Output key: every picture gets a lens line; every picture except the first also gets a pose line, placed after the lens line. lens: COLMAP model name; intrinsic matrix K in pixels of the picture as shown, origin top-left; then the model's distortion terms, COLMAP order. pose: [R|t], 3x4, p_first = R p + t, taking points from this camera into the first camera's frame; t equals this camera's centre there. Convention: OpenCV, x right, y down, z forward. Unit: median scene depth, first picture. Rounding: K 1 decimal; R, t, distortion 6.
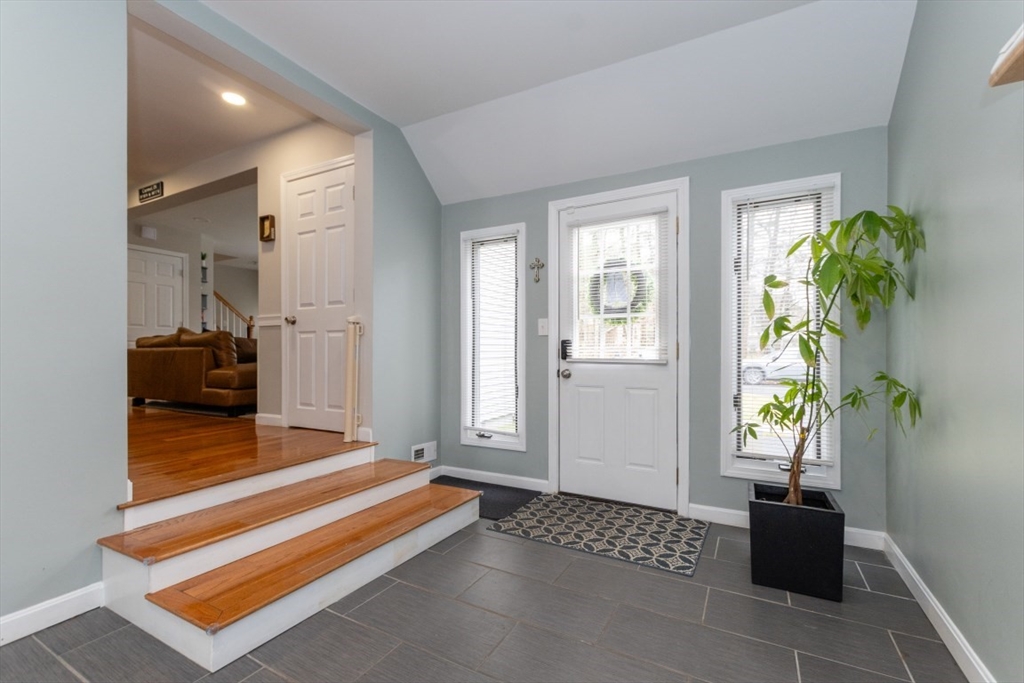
lens RADIAL K [[442.9, 0, 516.9], [0, 442.9, 351.8], [0, 0, 1]] dist [0.001714, -0.000478]
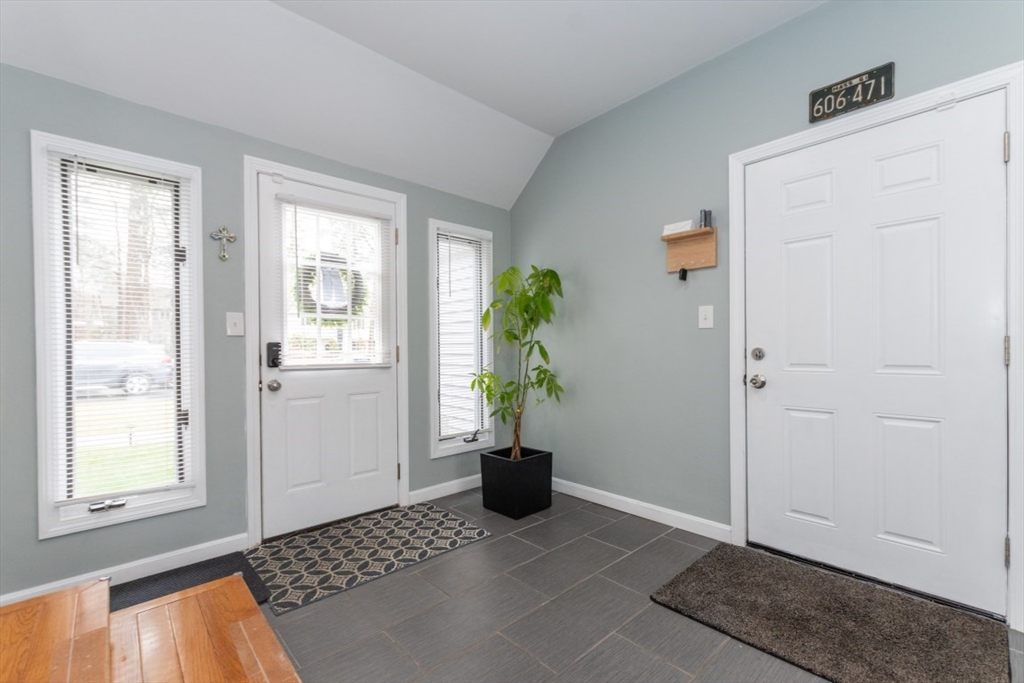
lens RADIAL K [[442.9, 0, 518.5], [0, 442.9, 348.7], [0, 0, 1]] dist [0.001714, -0.000478]
pose [[0.318549, -0.008912, 0.947864, -0.560469], [0.005018, 0.999958, 0.007716, -0.022136], [-0.947893, 0.002299, 0.318581, 0.385638]]
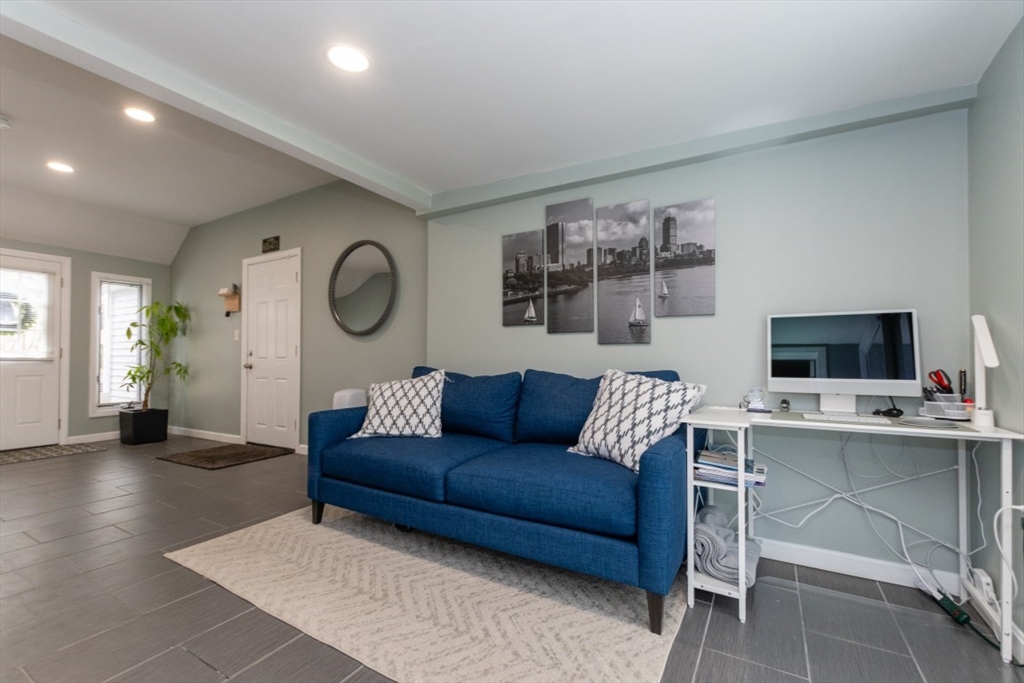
lens RADIAL K [[442.9, 0, 509.4], [0, 442.9, 347.1], [0, 0, 1]] dist [0.001714, -0.000478]
pose [[0.021526, 0.017468, 0.999616, -1.386445], [-0.004283, 0.999840, -0.017380, -0.002383], [-0.999759, -0.003907, 0.021597, -0.843672]]
